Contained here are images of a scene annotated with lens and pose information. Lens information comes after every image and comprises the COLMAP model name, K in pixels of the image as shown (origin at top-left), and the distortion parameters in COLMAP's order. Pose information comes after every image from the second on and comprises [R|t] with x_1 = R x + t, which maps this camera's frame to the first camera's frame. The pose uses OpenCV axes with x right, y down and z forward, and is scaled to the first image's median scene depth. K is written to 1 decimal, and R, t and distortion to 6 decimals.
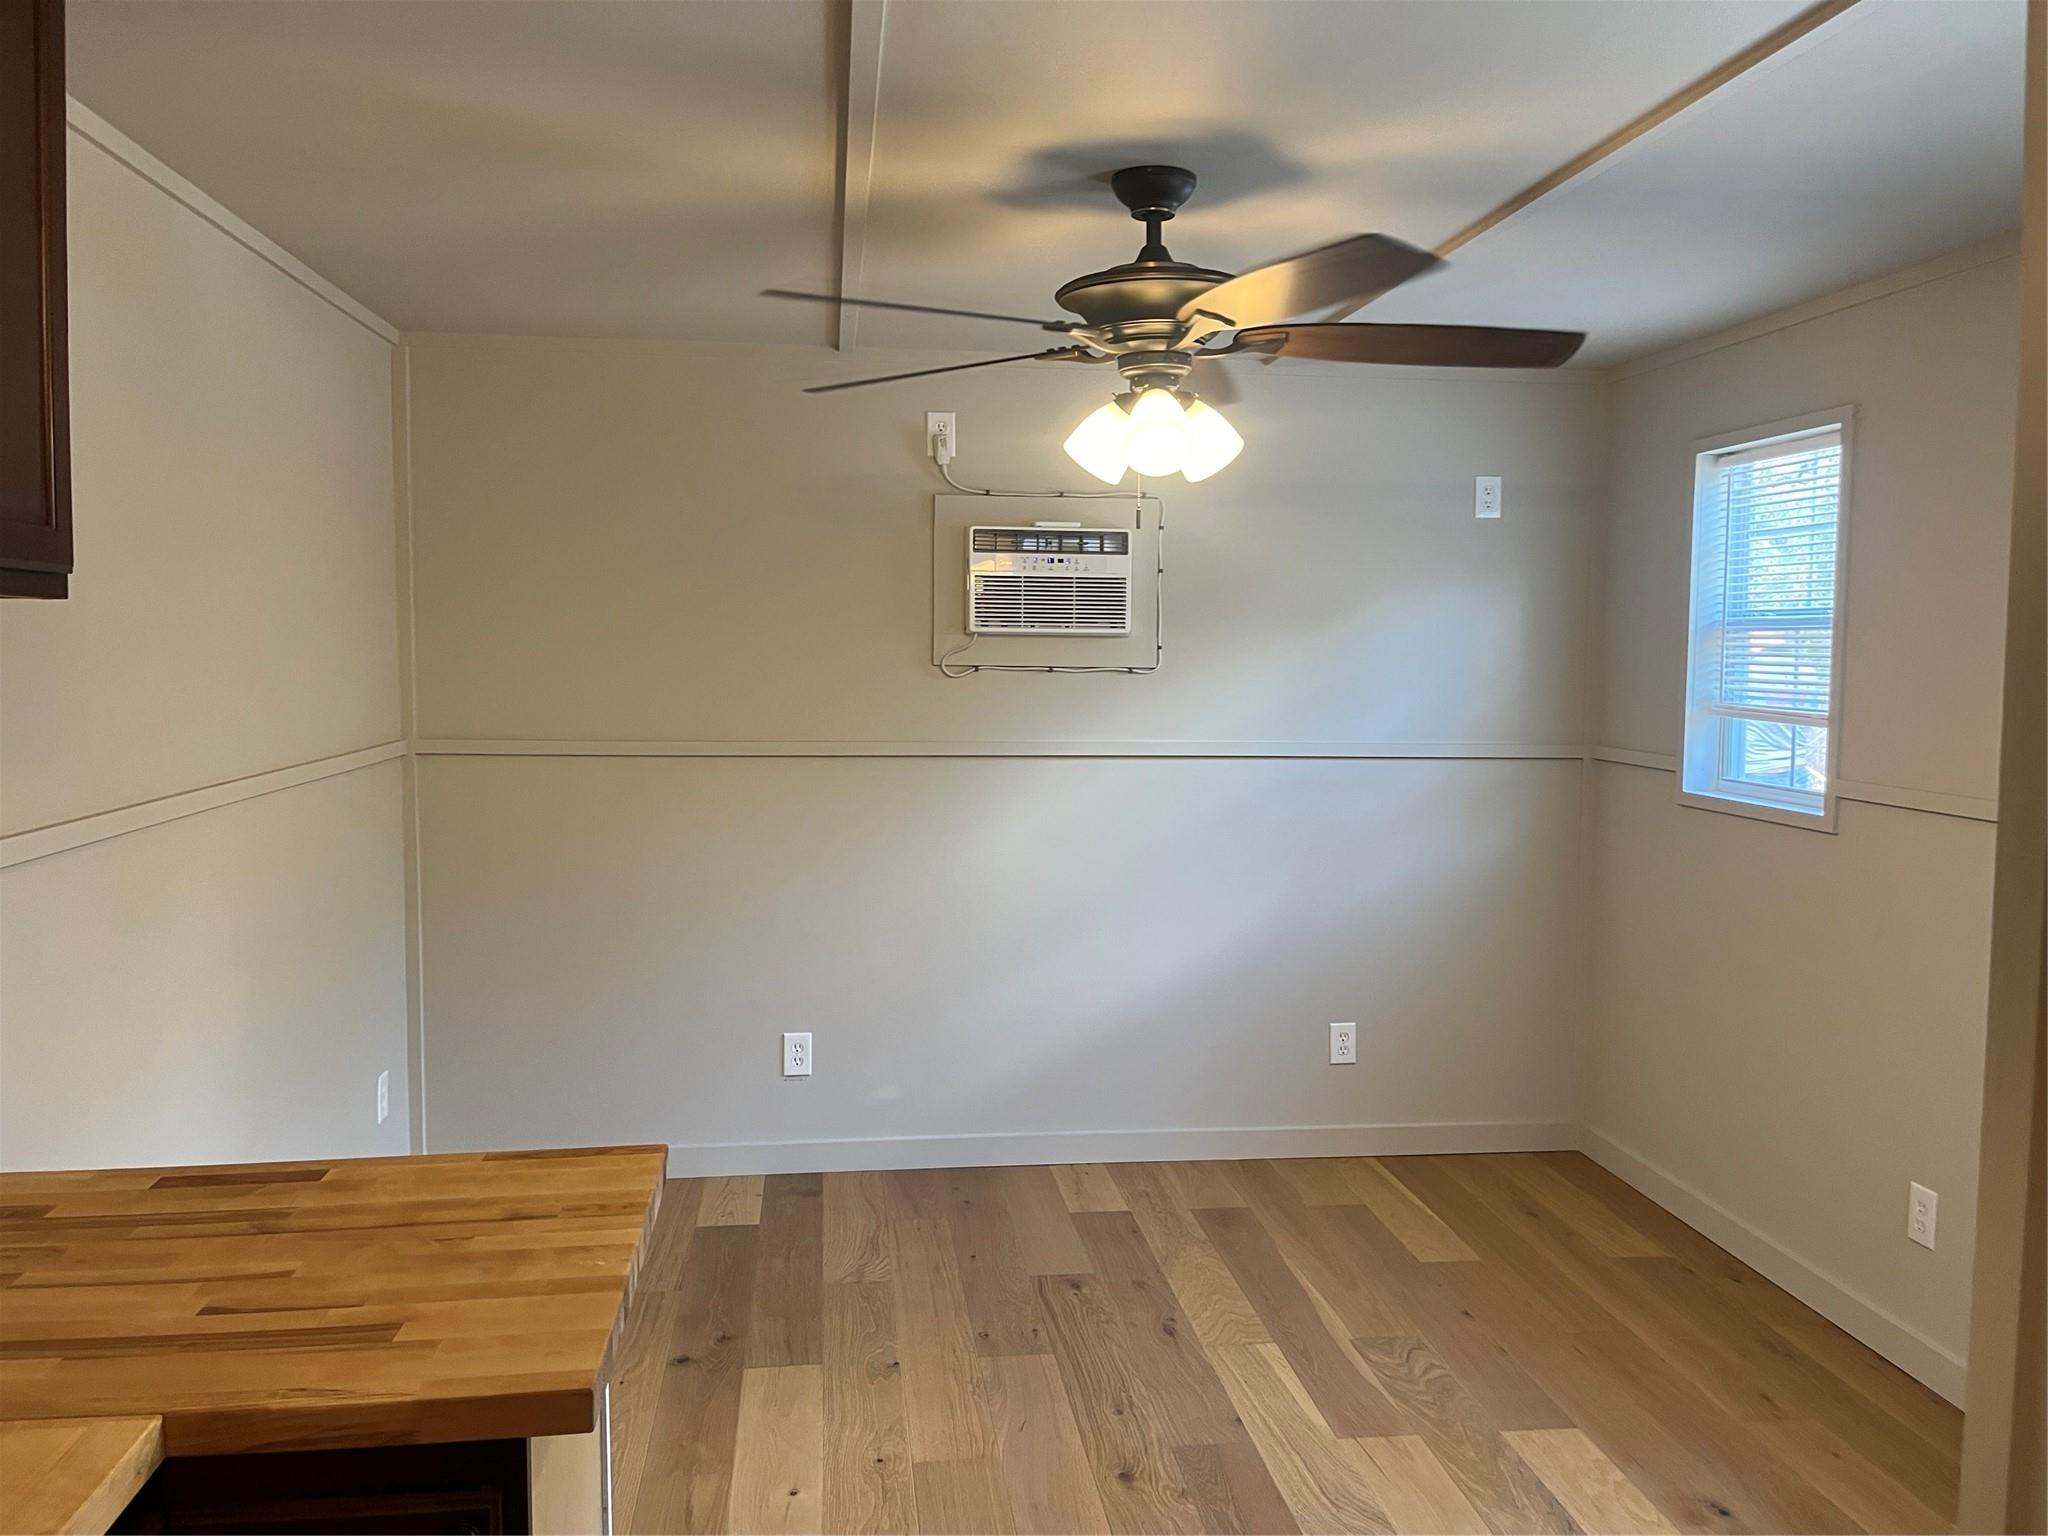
lens RADIAL K [[1532.6, 0, 1009.4], [0, 1532.6, 769.2], [0, 0, 1]] dist [0.069111, -0.099425]
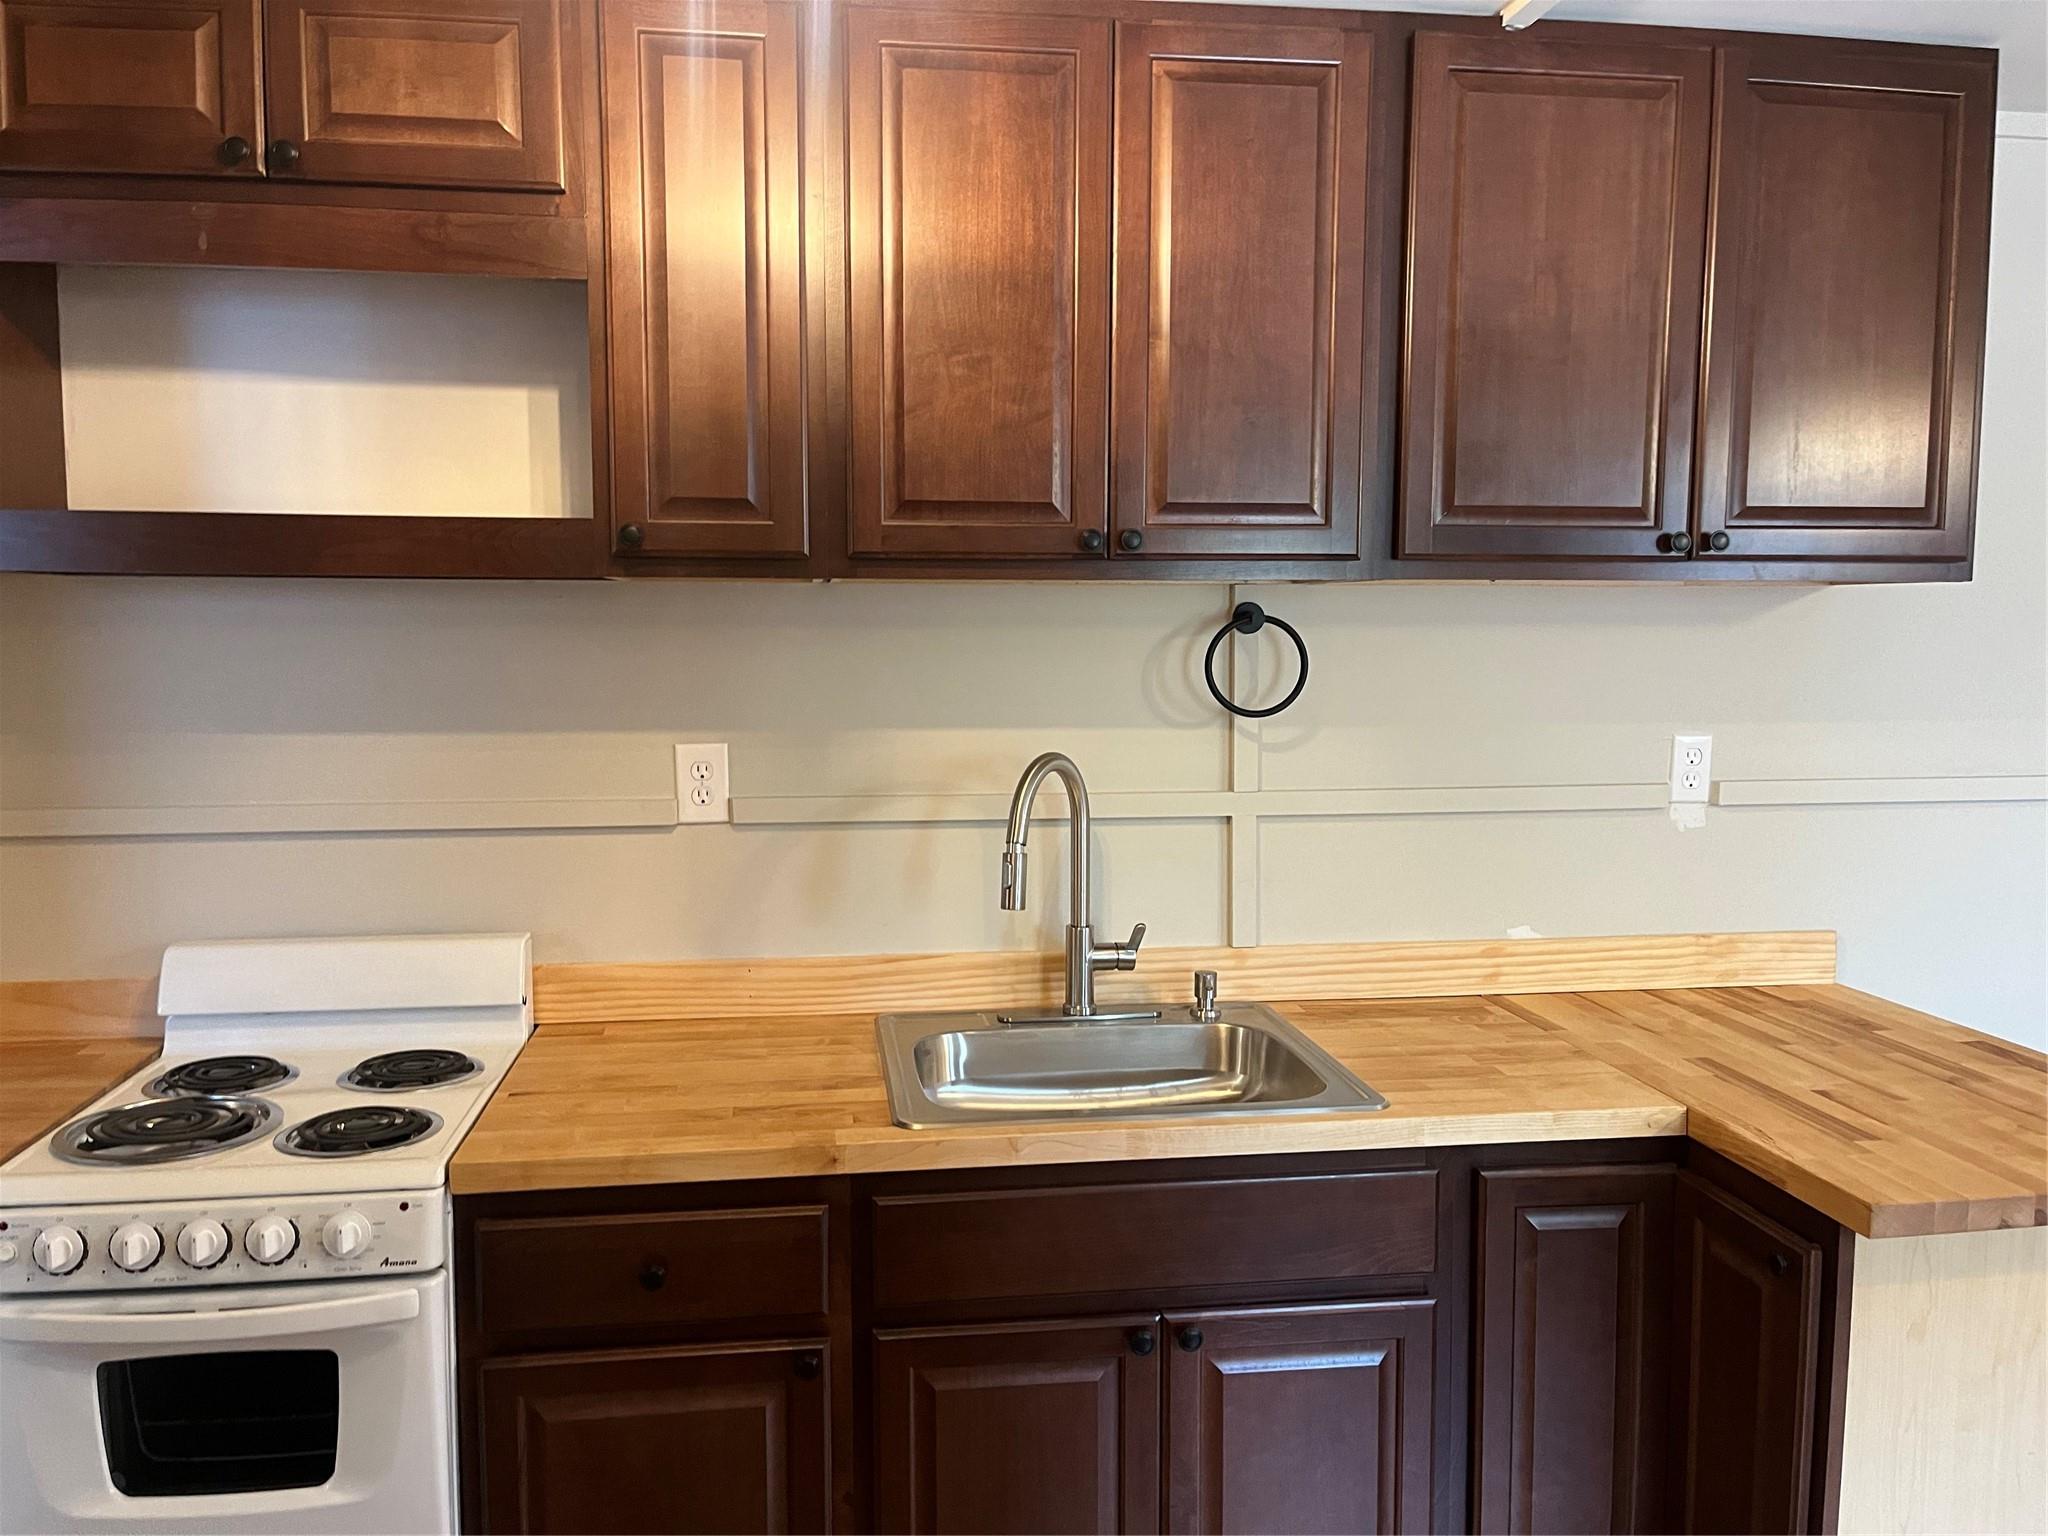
lens RADIAL K [[1532.6, 0, 1009.4], [0, 1532.6, 769.2], [0, 0, 1]] dist [0.069111, -0.099425]
pose [[0.015322, 0.090954, -0.995737, 0.359775], [-0.084135, 0.992440, 0.089358, 0.002446], [0.996337, 0.082407, 0.022858, 0.104404]]
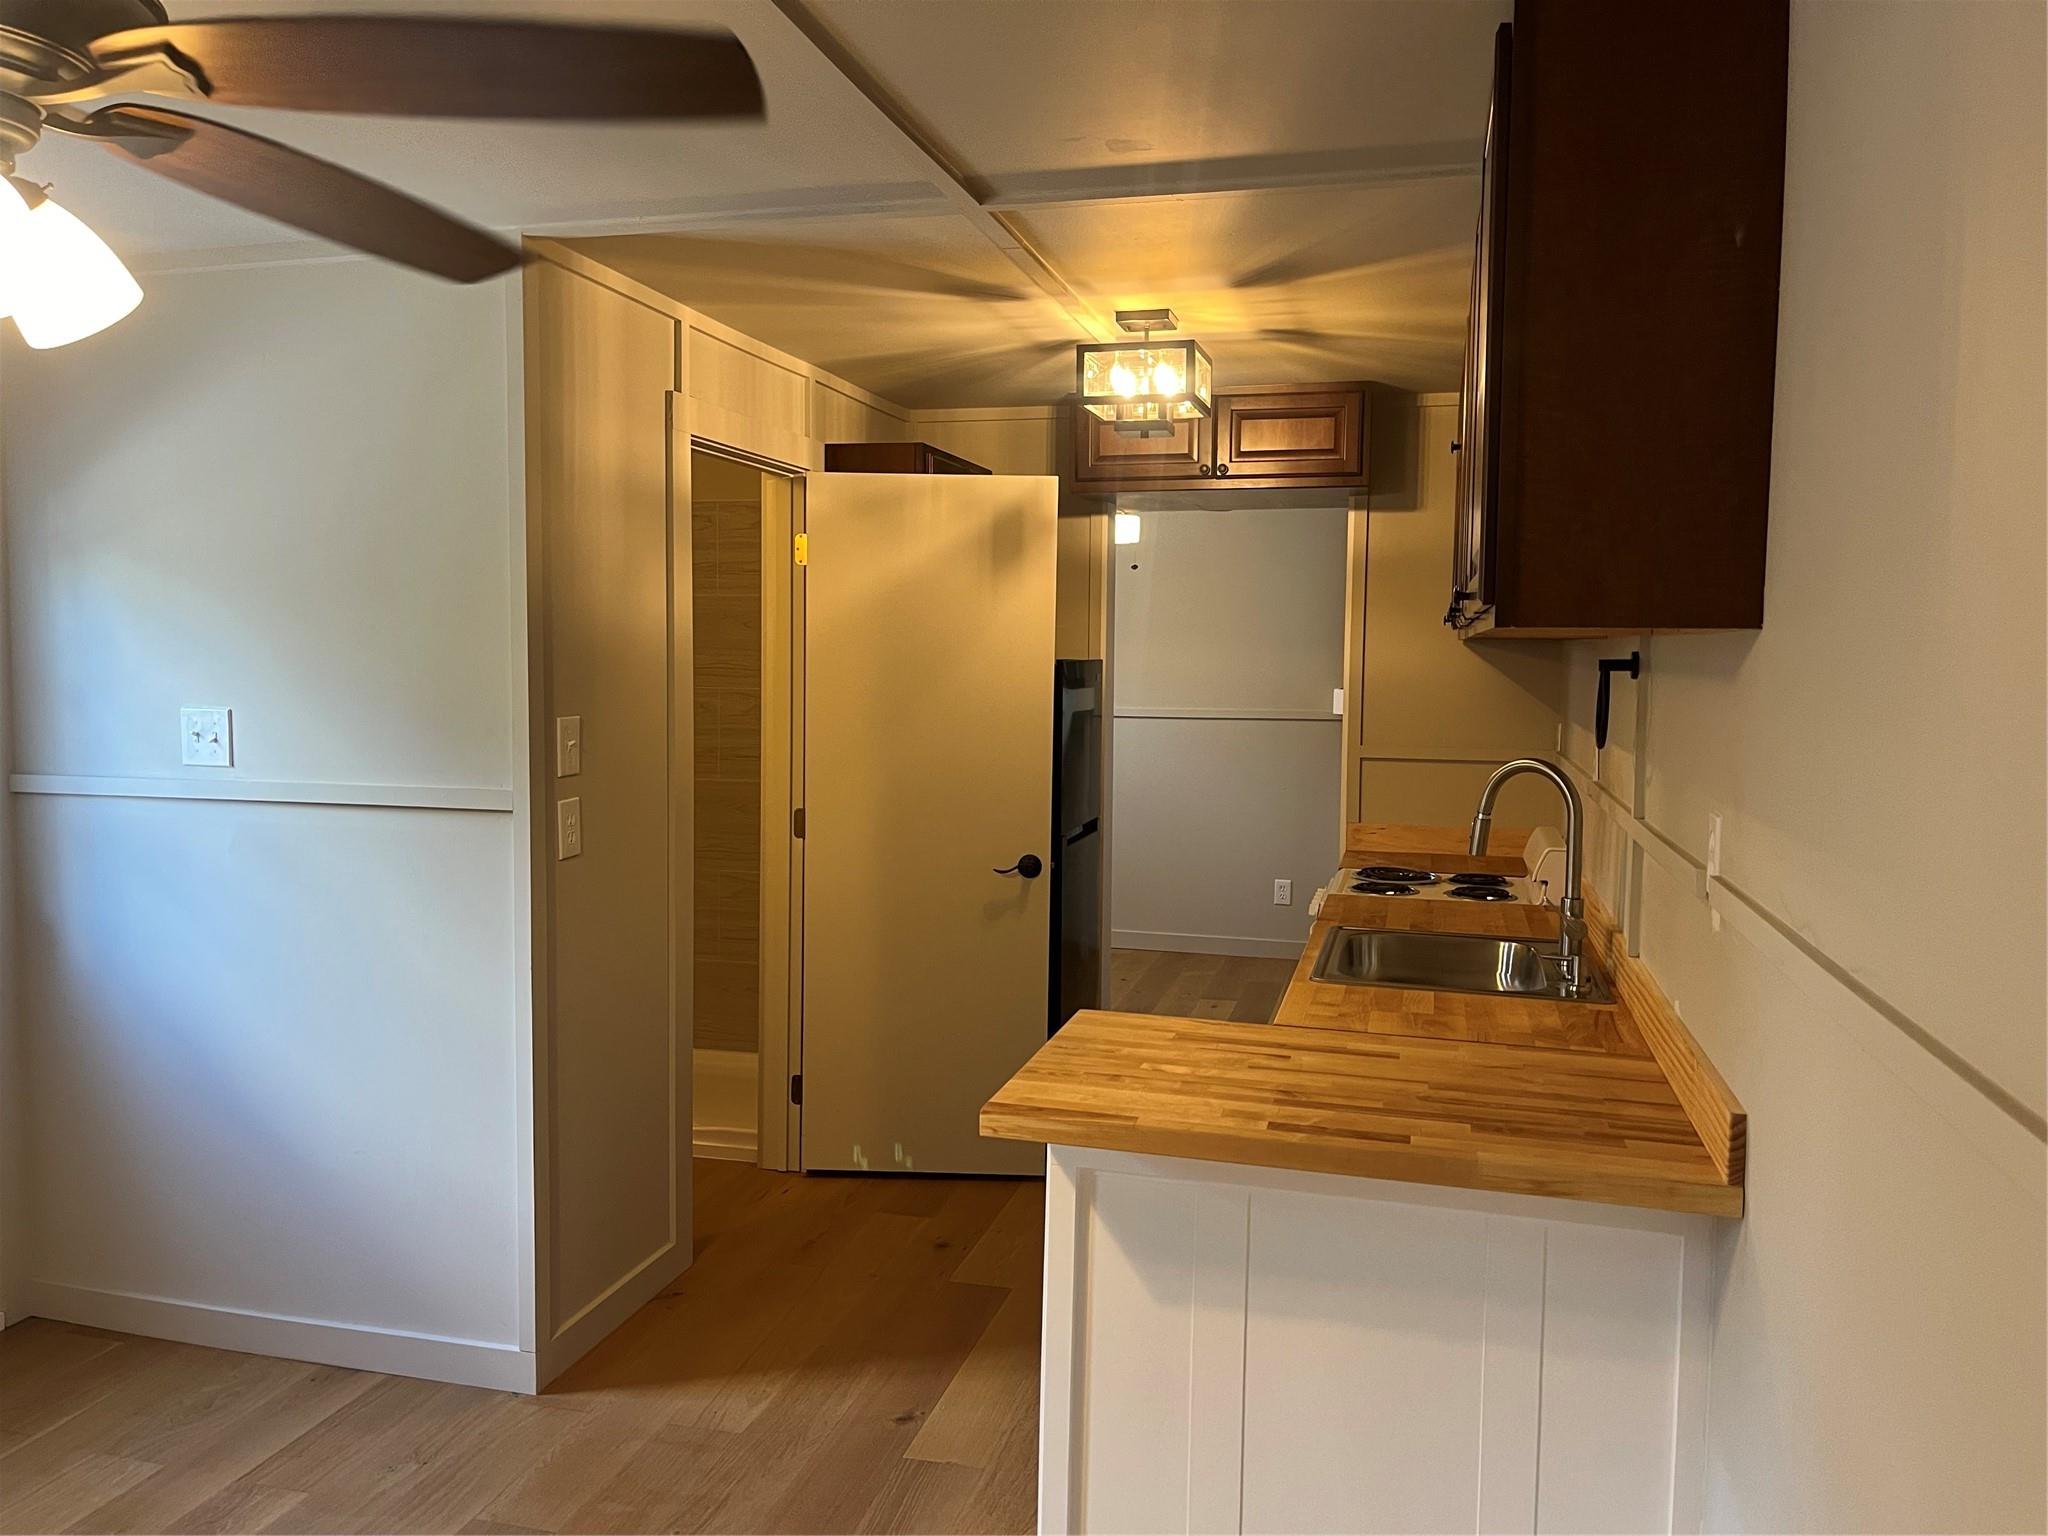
lens RADIAL K [[1532.6, 0, 1009.4], [0, 1532.6, 769.2], [0, 0, 1]] dist [0.069111, -0.099425]
pose [[-0.927489, -0.067973, 0.367618, -0.371613], [-0.010372, 0.987632, 0.156445, -0.098816], [-0.373706, 0.141288, -0.916723, 1.164004]]
